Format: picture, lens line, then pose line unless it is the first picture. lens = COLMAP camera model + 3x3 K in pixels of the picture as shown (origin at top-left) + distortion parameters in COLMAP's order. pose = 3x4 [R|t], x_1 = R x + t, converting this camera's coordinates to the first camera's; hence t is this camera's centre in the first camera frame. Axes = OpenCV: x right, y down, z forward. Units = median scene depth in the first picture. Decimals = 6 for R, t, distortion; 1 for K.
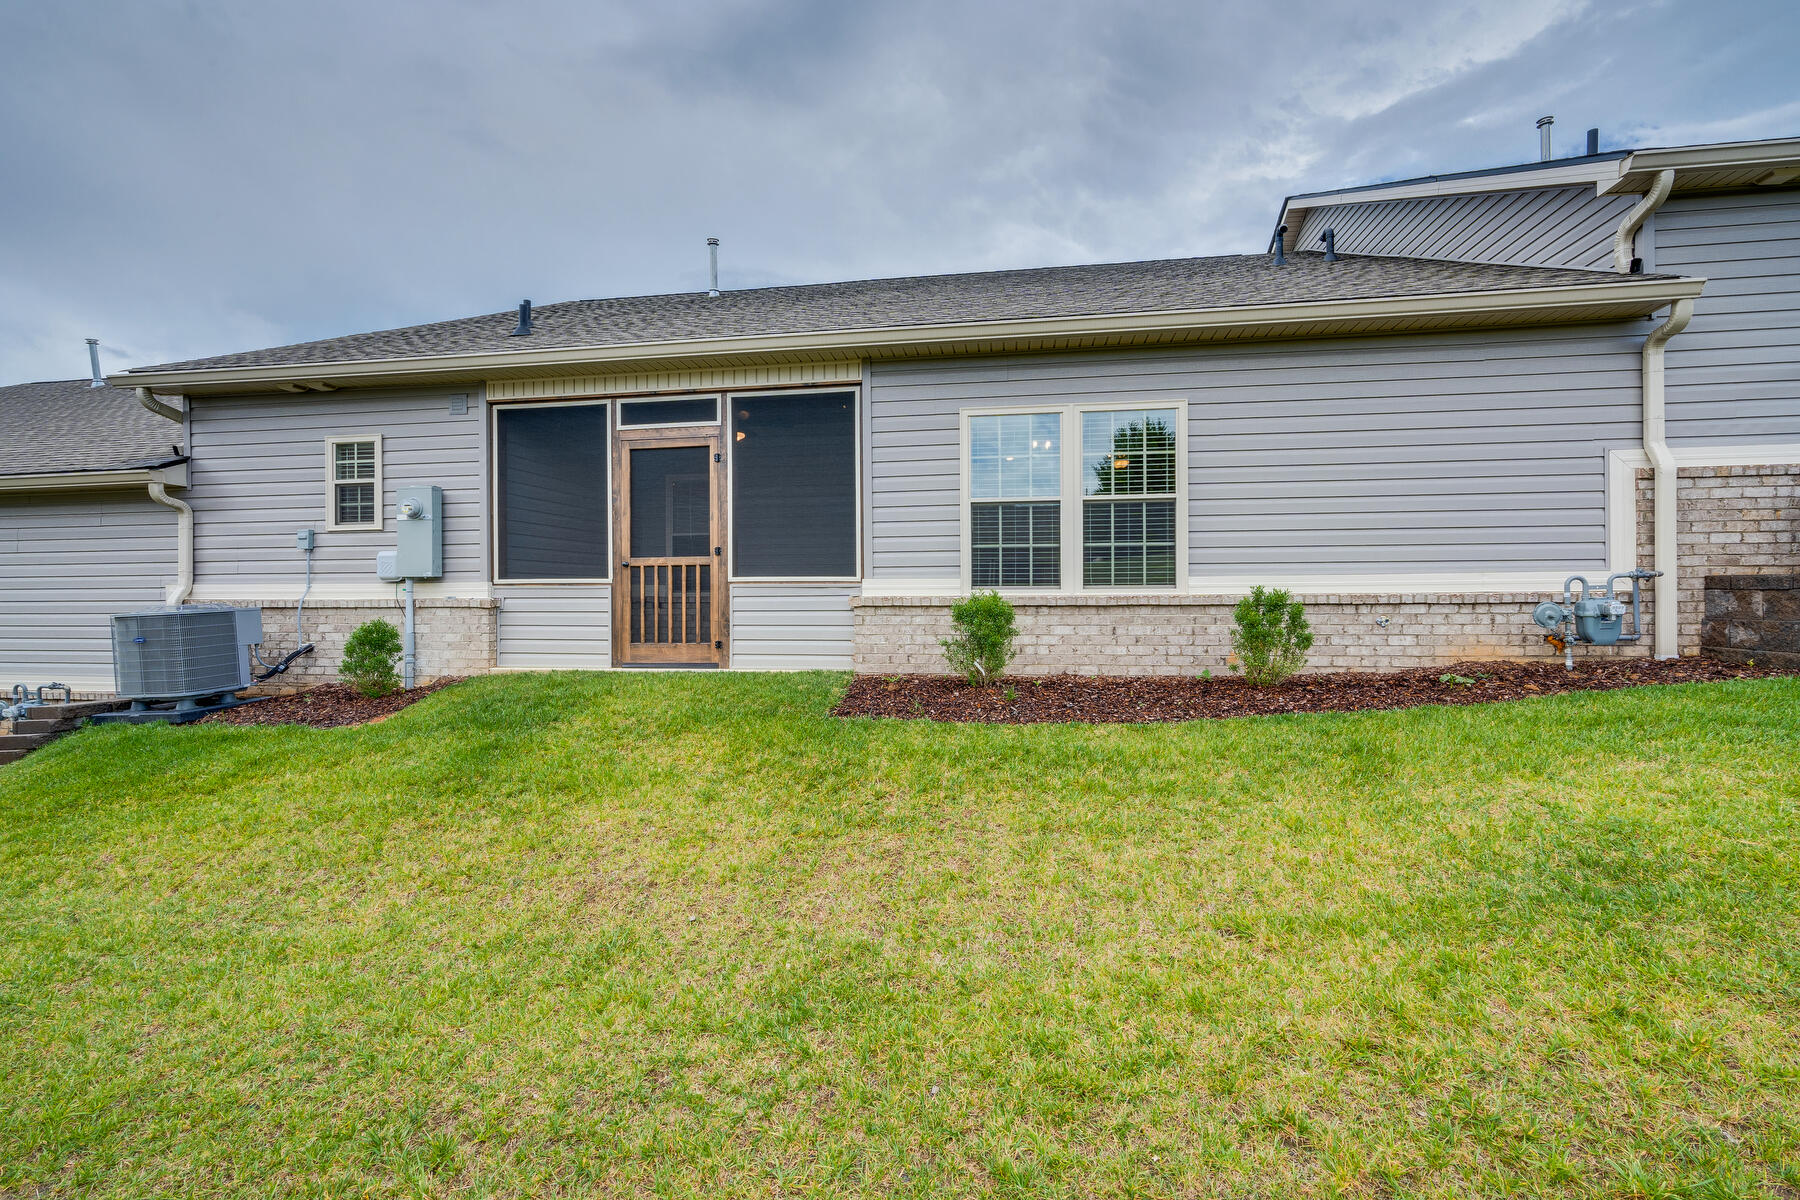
lens RADIAL K [[810.3, 0, 901.7], [0, 810.3, 593.2], [0, 0, 1]] dist [-0.003163, -0.000977]
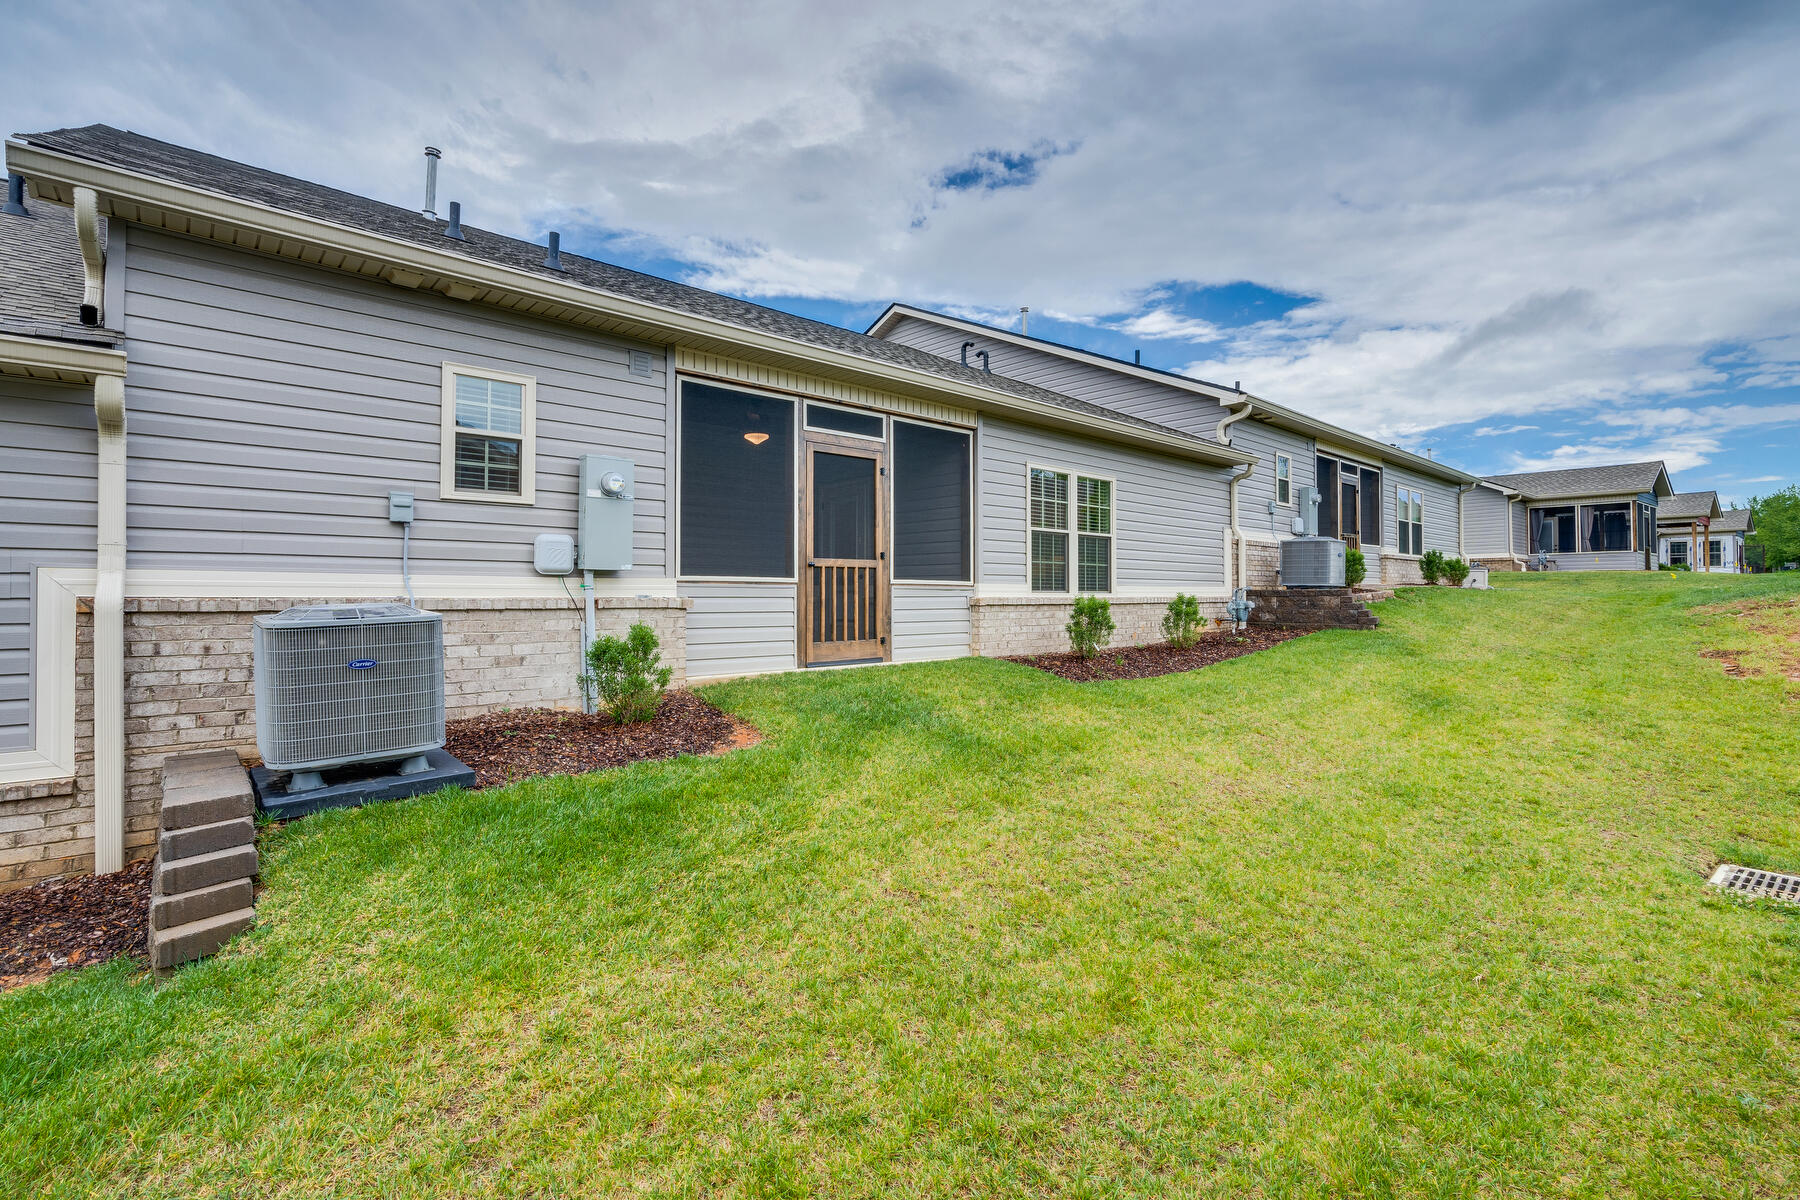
lens RADIAL K [[823.0, 0, 892.0], [0, 823.0, 570.1], [0, 0, 1]] dist [-0.003540, -0.000793]
pose [[0.625783, 0.030885, 0.779386, -1.093502], [-0.004390, 0.999339, -0.036076, 0.008092], [-0.779985, 0.019154, 0.625505, 0.289540]]
